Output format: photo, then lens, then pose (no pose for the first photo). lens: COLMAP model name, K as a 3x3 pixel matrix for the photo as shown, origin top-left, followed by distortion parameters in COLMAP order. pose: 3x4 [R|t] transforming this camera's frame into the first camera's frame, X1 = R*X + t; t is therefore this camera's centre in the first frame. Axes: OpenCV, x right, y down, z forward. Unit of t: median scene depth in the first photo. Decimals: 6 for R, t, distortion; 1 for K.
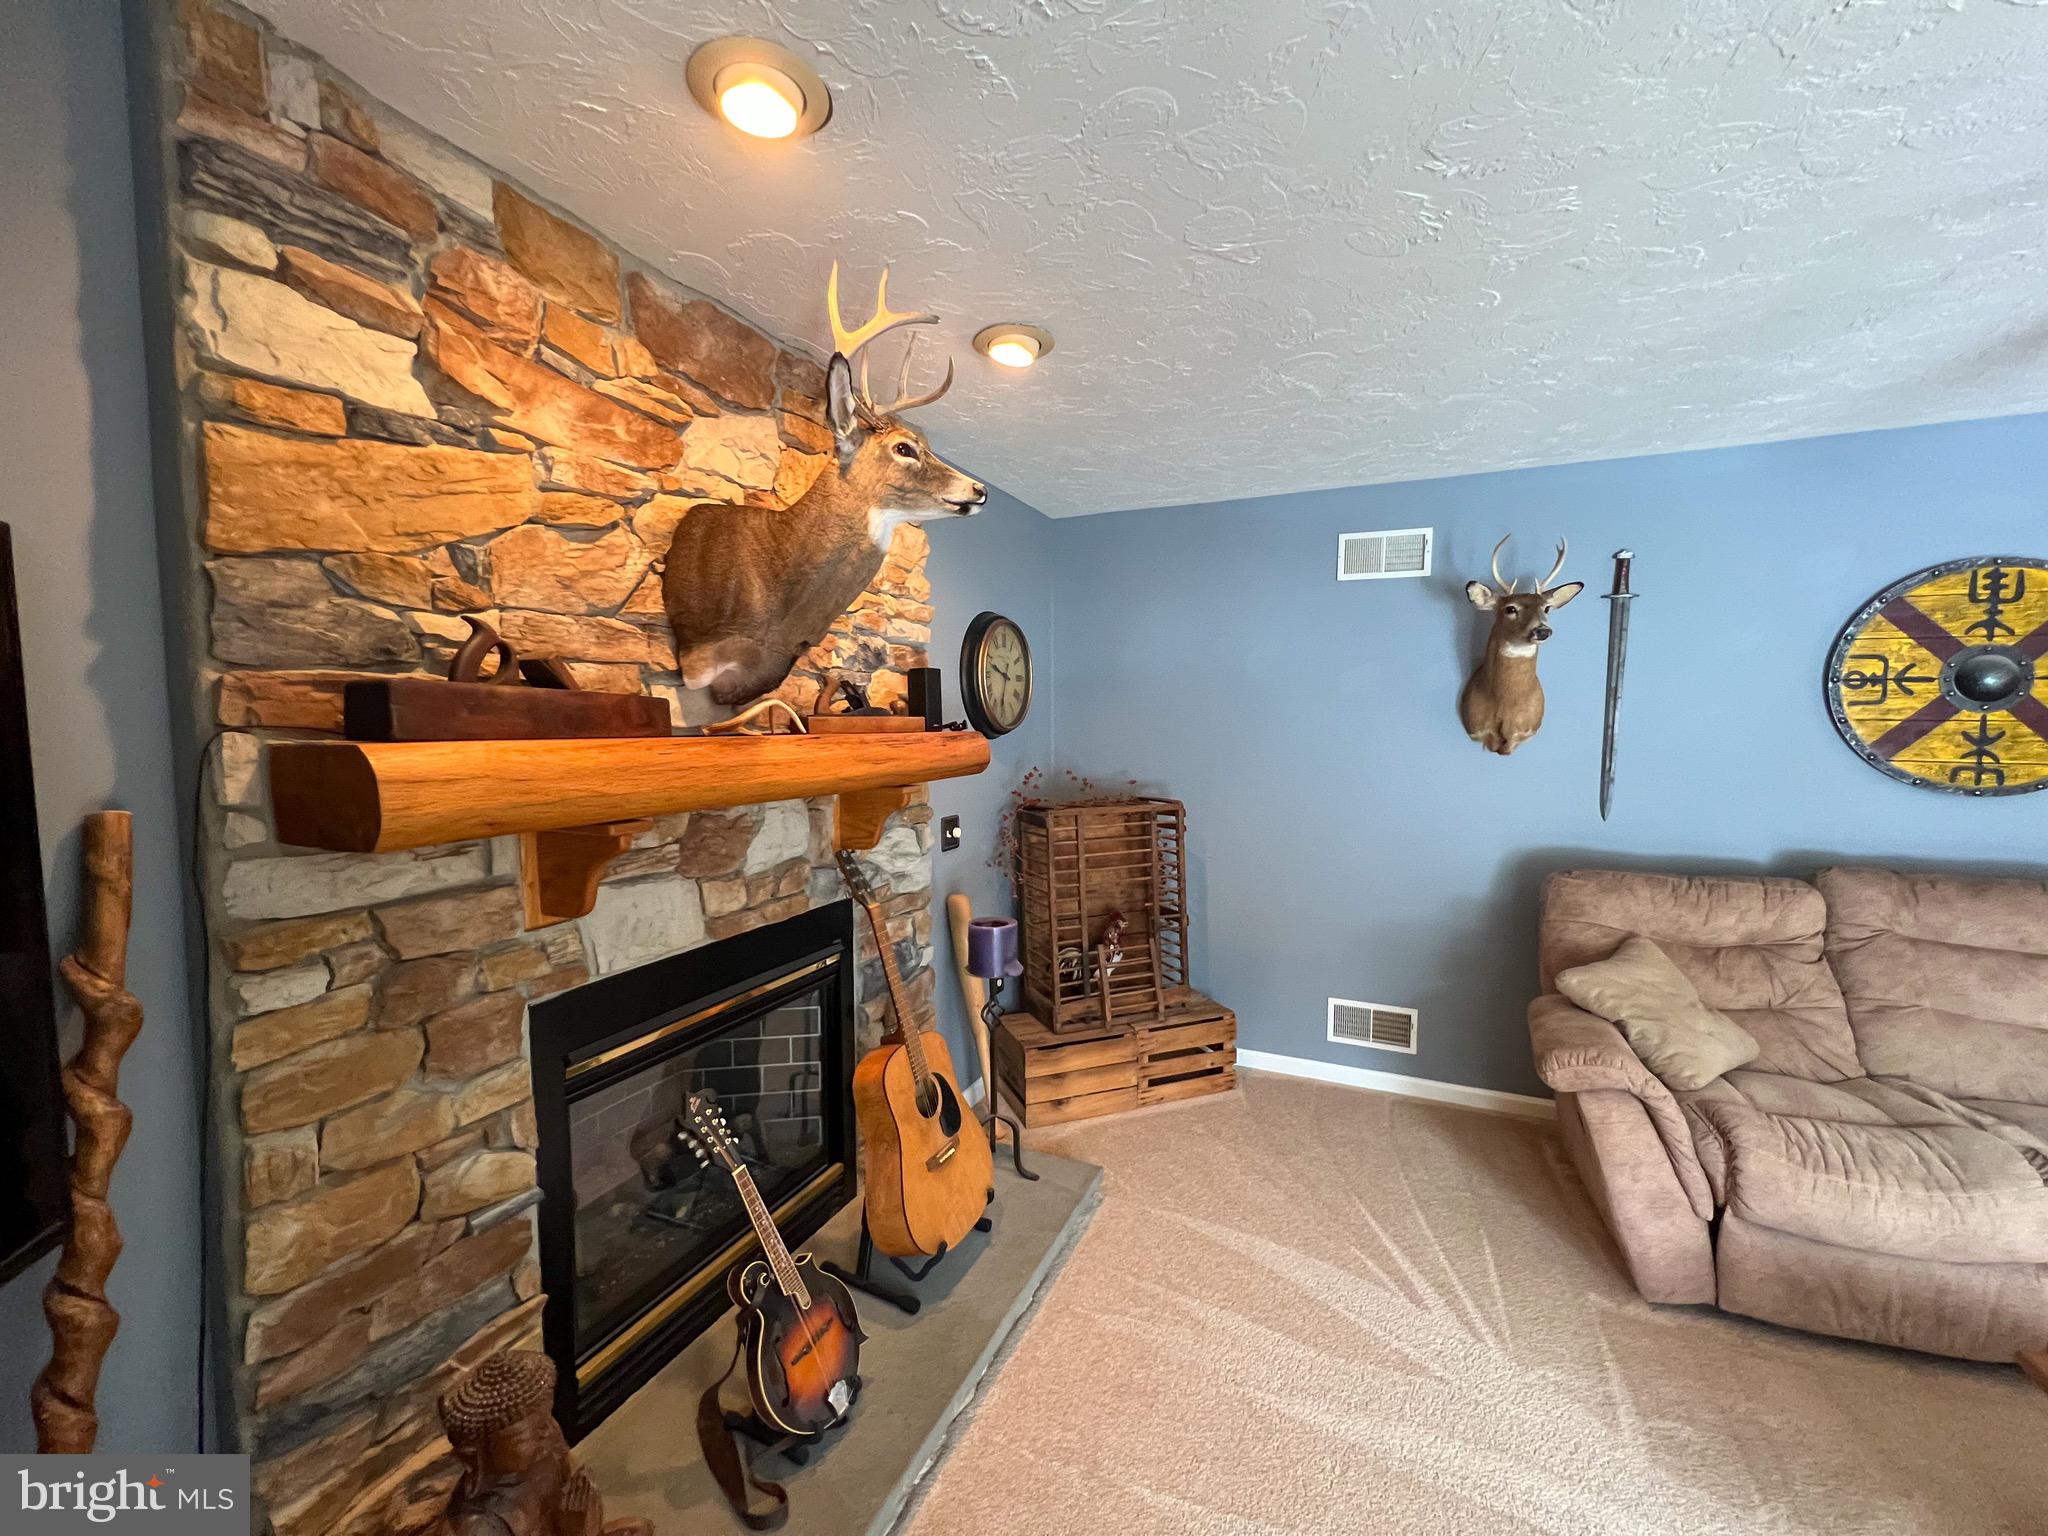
lens RADIAL K [[815.3, 0, 1024.0], [0, 815.3, 768.0], [0, 0, 1]] dist [-0.000243, 0.000002]
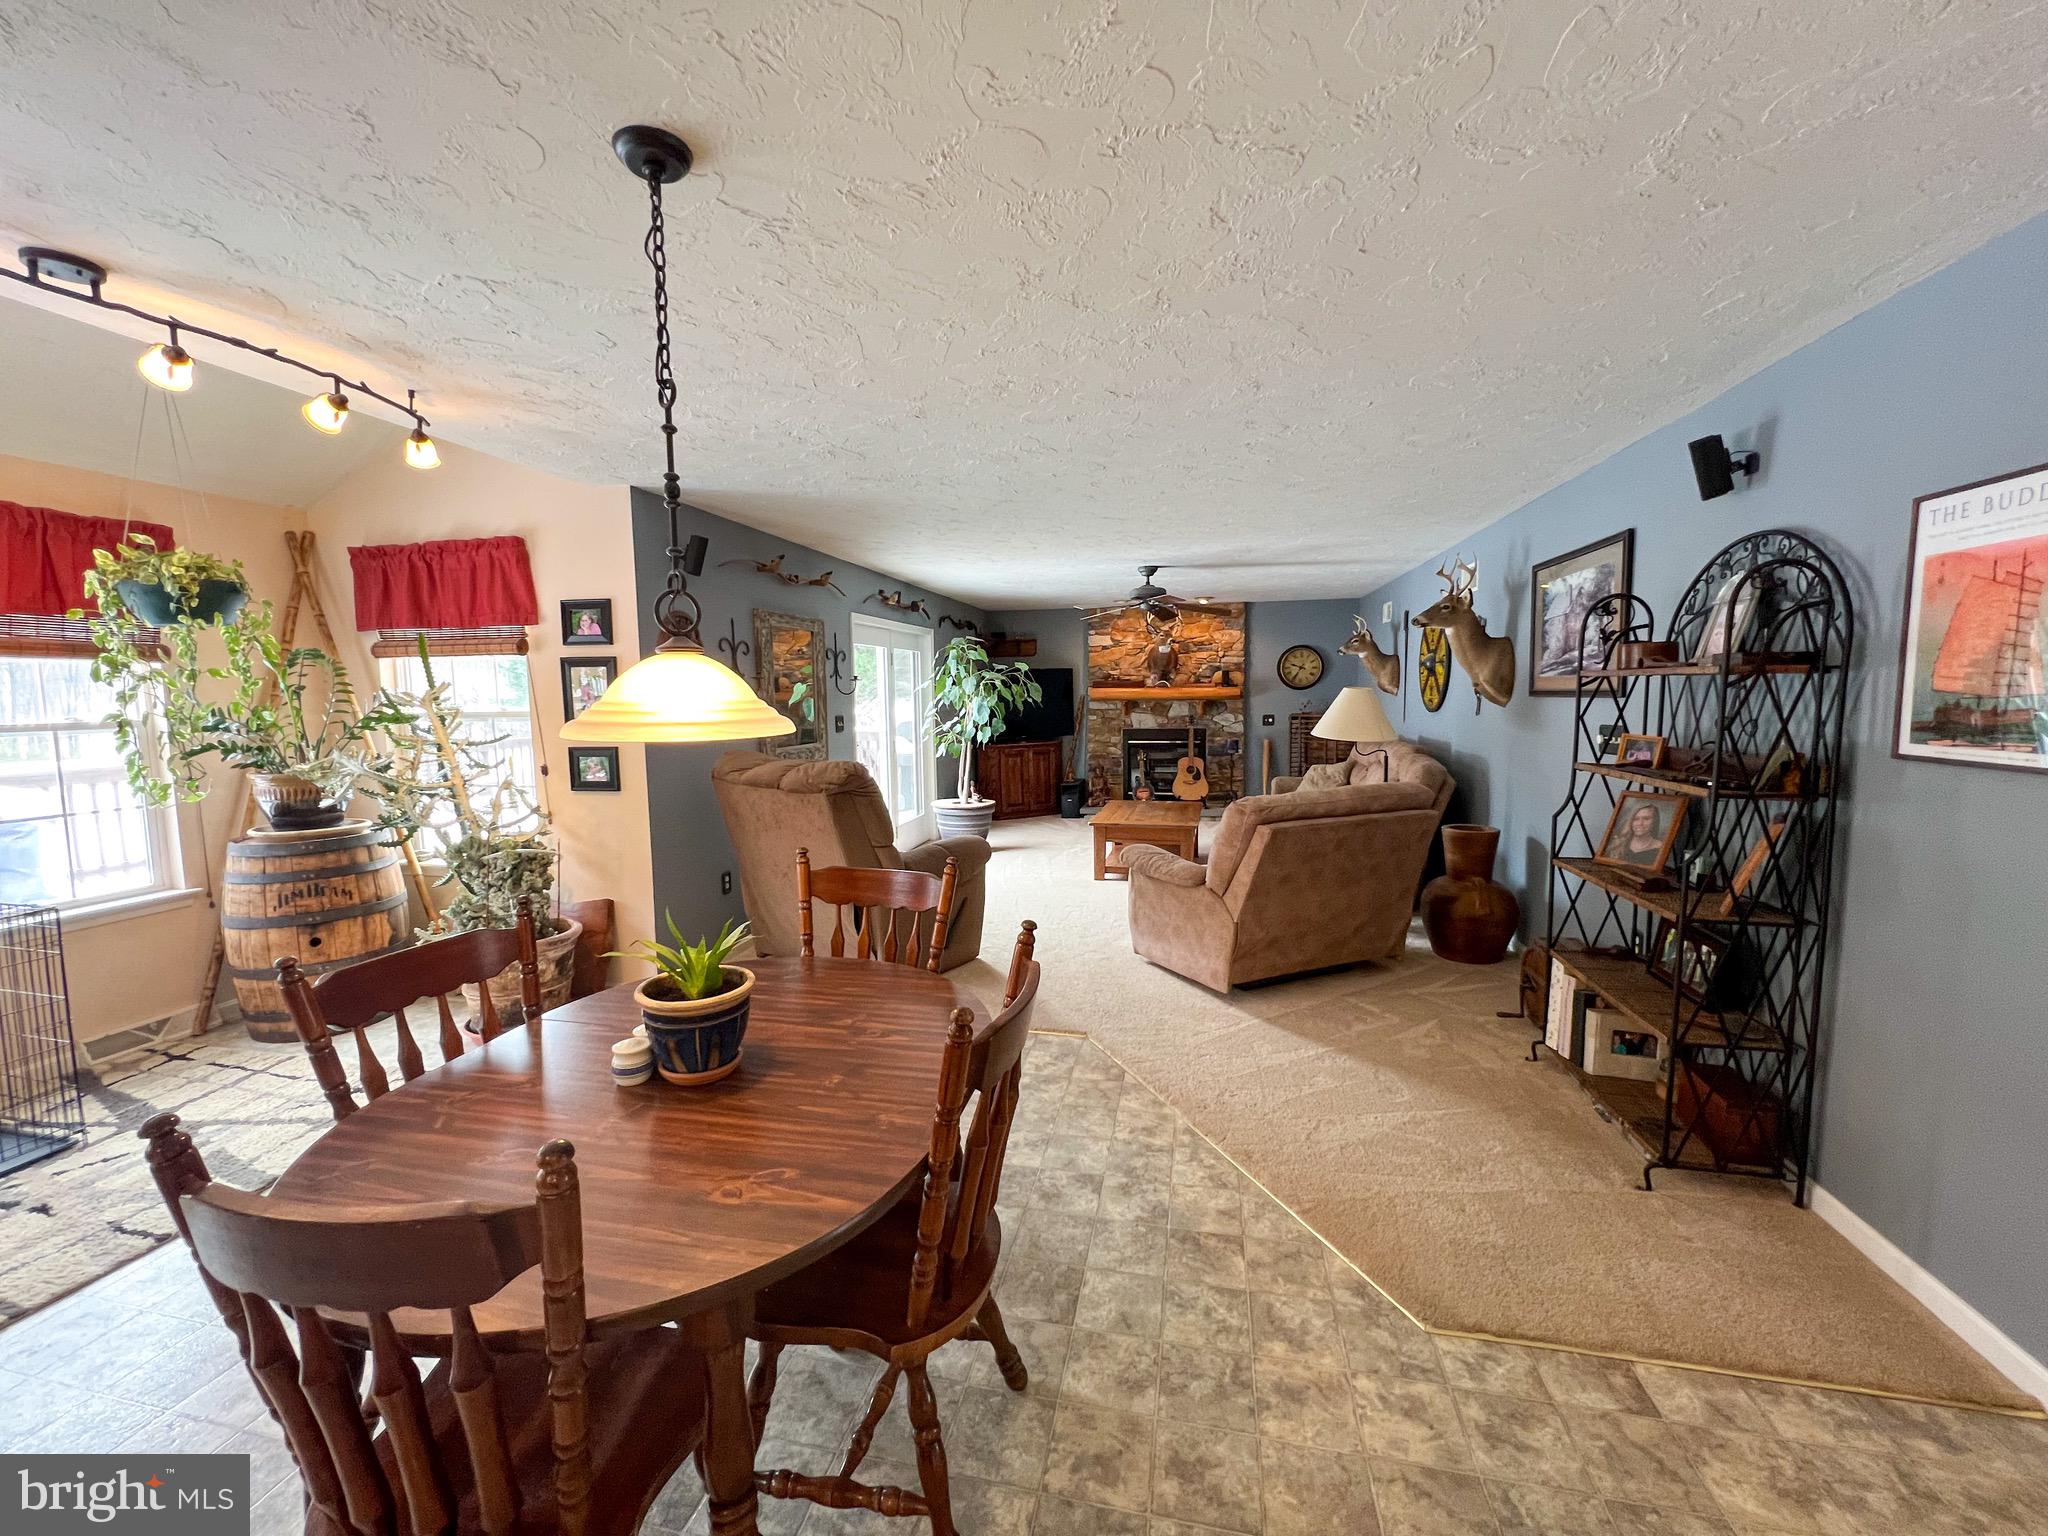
lens RADIAL K [[817.3, 0, 1024.0], [0, 817.3, 768.0], [0, 0, 1]] dist [-0.000922, -0.000022]
pose [[0.213065, 0.090888, -0.972802, 3.493192], [-0.046223, 0.995487, 0.082884, 0.059199], [0.975944, 0.027306, 0.216304, -0.737258]]
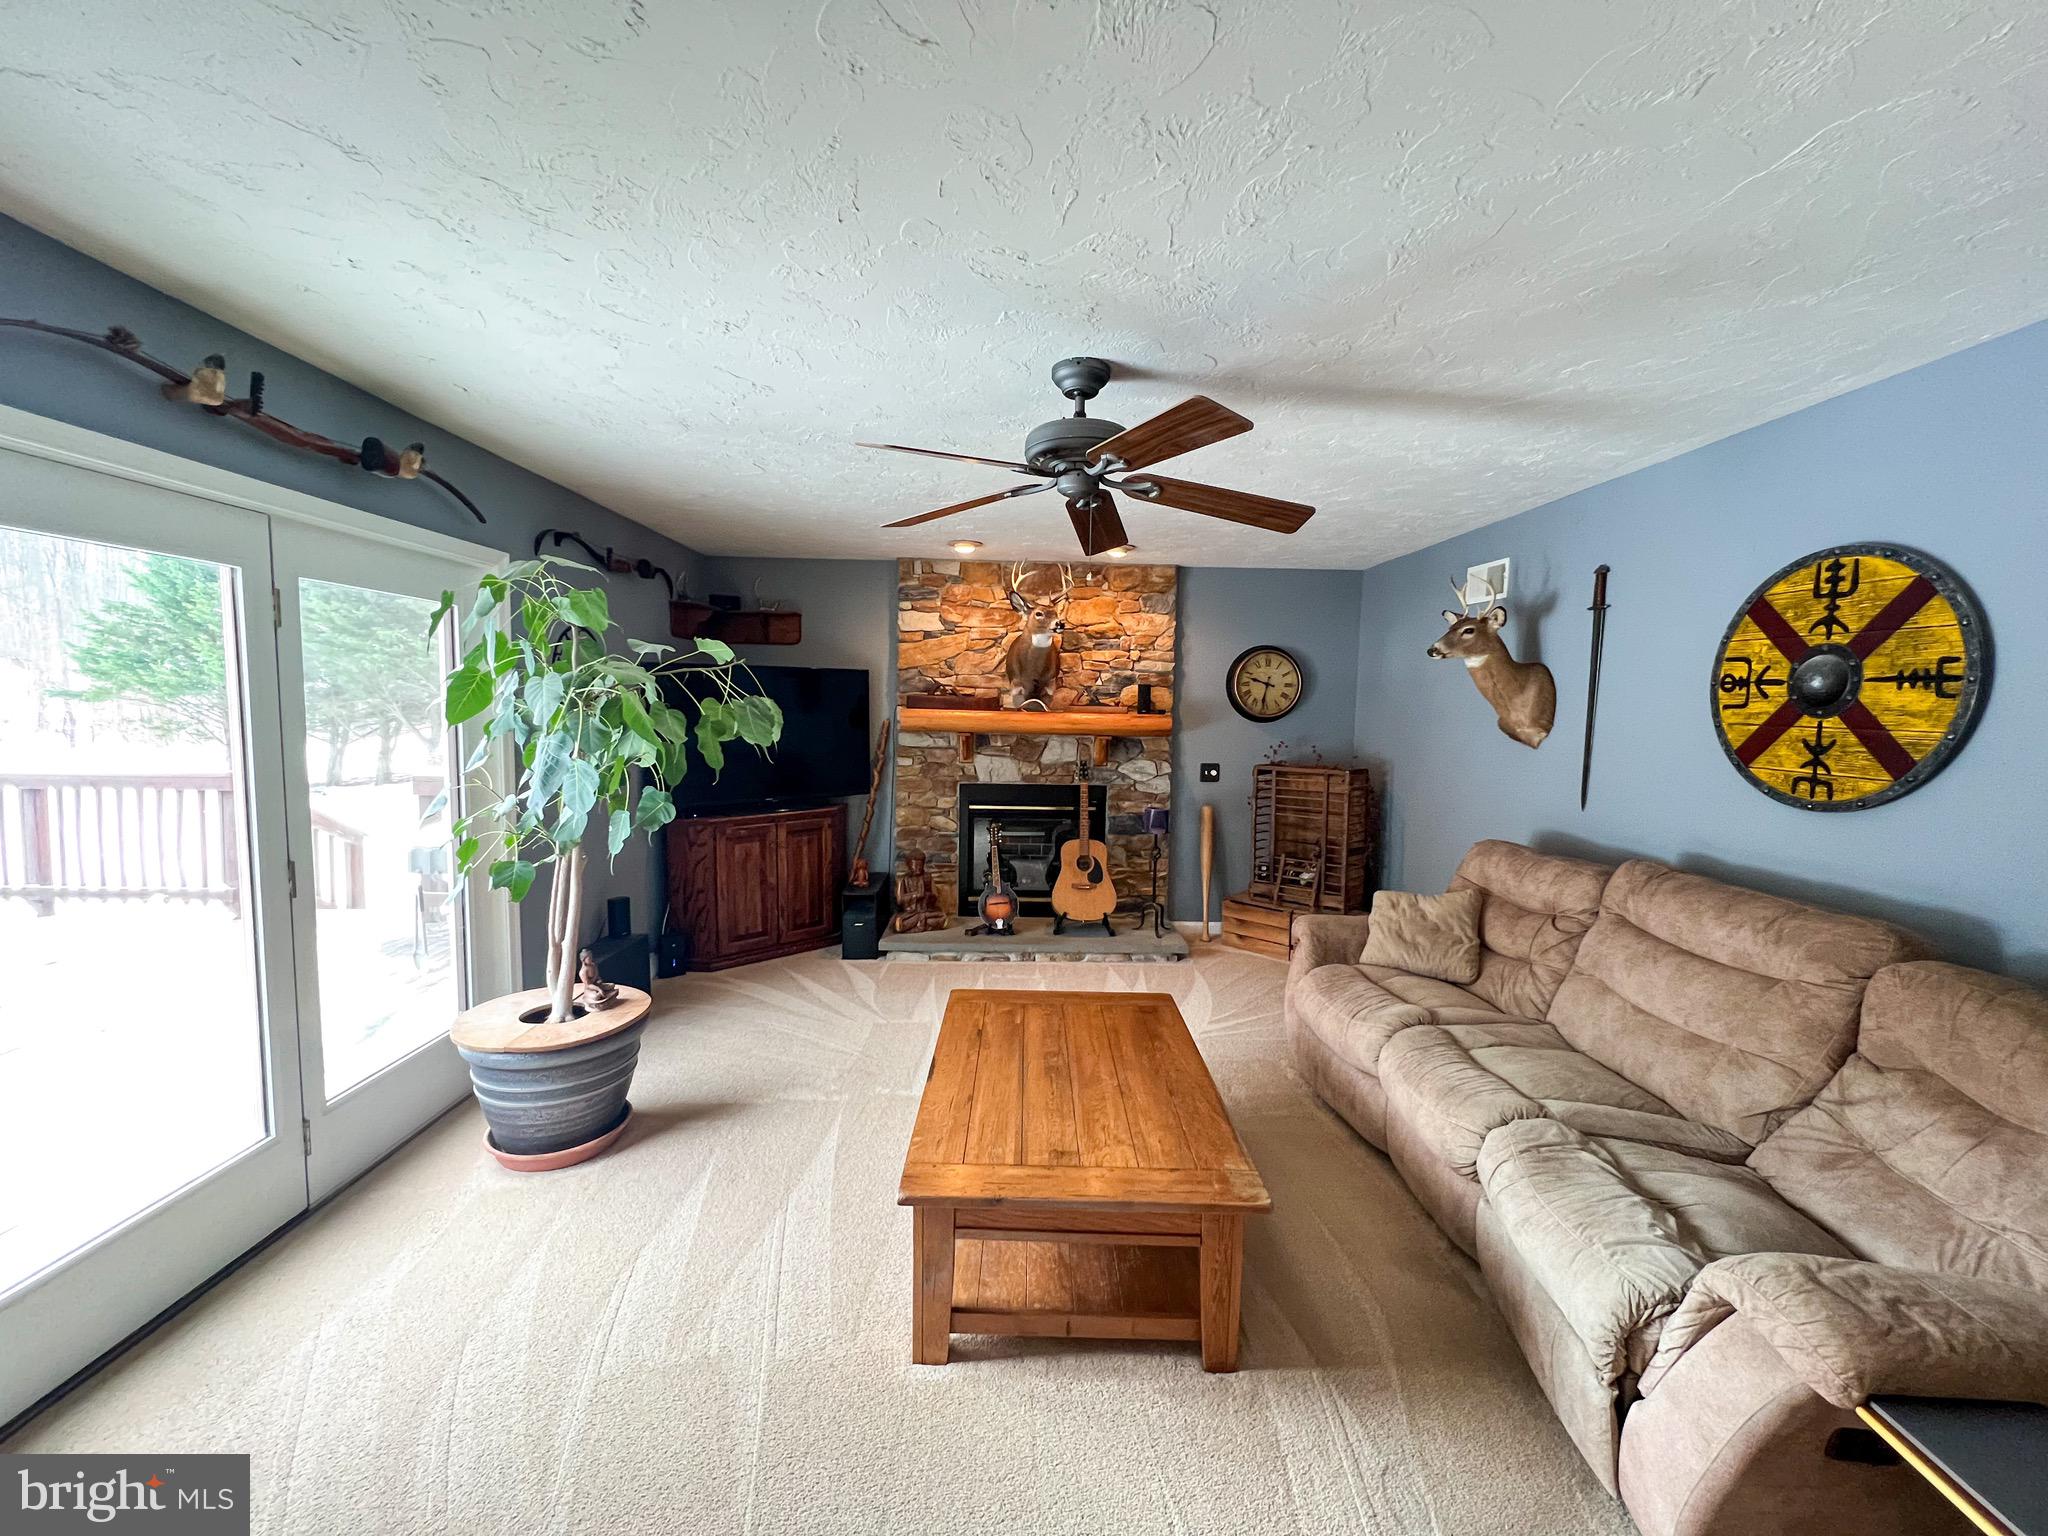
lens RADIAL K [[815.3, 0, 1024.0], [0, 815.3, 768.0], [0, 0, 1]] dist [-0.000243, 0.000002]
pose [[0.432893, 0.080567, -0.897838, 1.707835], [-0.074155, 0.995805, 0.053604, 0.004377], [0.898390, 0.043374, 0.437051, -0.204013]]
